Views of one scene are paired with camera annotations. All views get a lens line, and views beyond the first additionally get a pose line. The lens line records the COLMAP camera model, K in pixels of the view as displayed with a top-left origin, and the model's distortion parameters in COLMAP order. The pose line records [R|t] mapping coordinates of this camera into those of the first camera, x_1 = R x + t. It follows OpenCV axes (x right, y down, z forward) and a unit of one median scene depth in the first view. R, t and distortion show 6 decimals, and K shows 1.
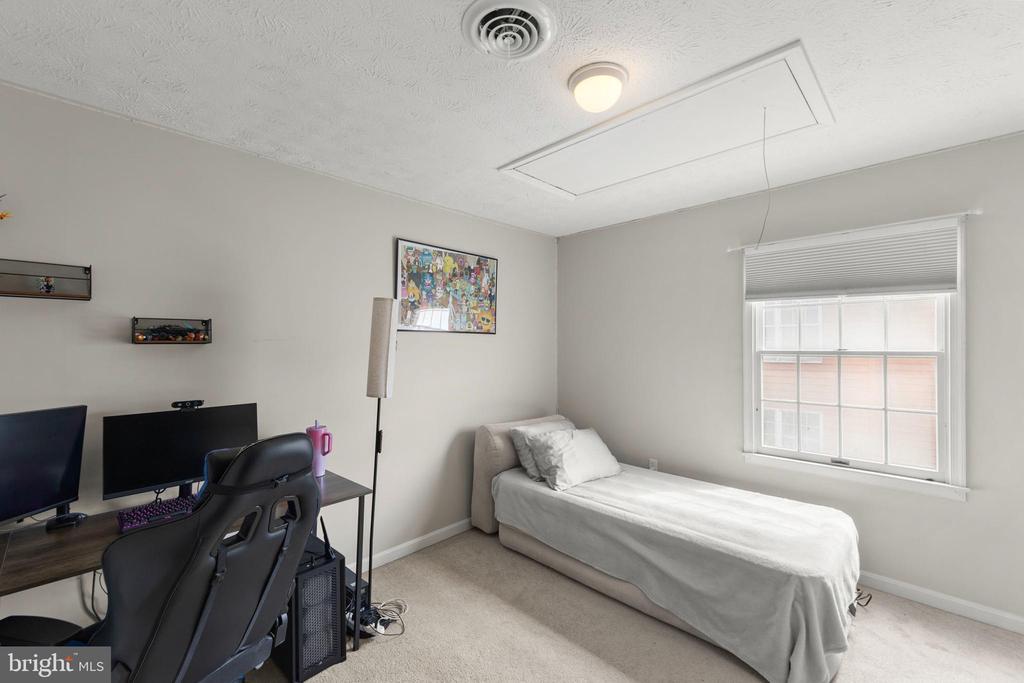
lens RADIAL K [[432.2, 0, 510.2], [0, 432.2, 343.5], [0, 0, 1]] dist [0.002643, 0.000416]
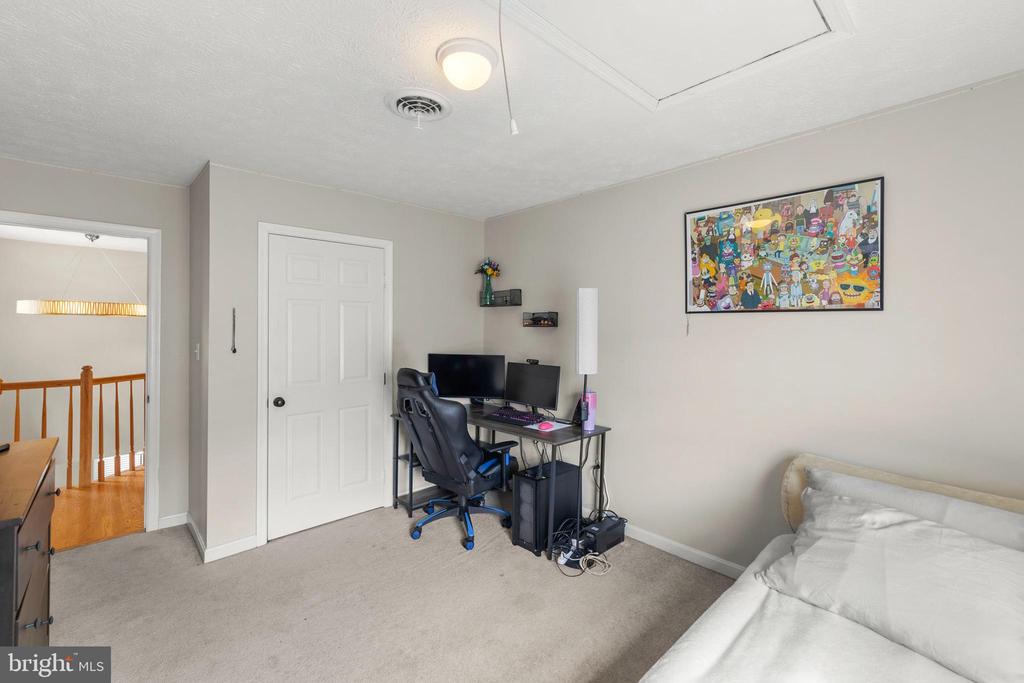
lens RADIAL K [[432.2, 0, 494.4], [0, 432.2, 322.1], [0, 0, 1]] dist [0.002643, 0.000416]
pose [[-0.071122, -0.009267, -0.997425, 0.625194], [-0.000313, 0.999957, -0.009269, -0.001365], [0.997468, -0.000347, -0.071122, 0.593674]]
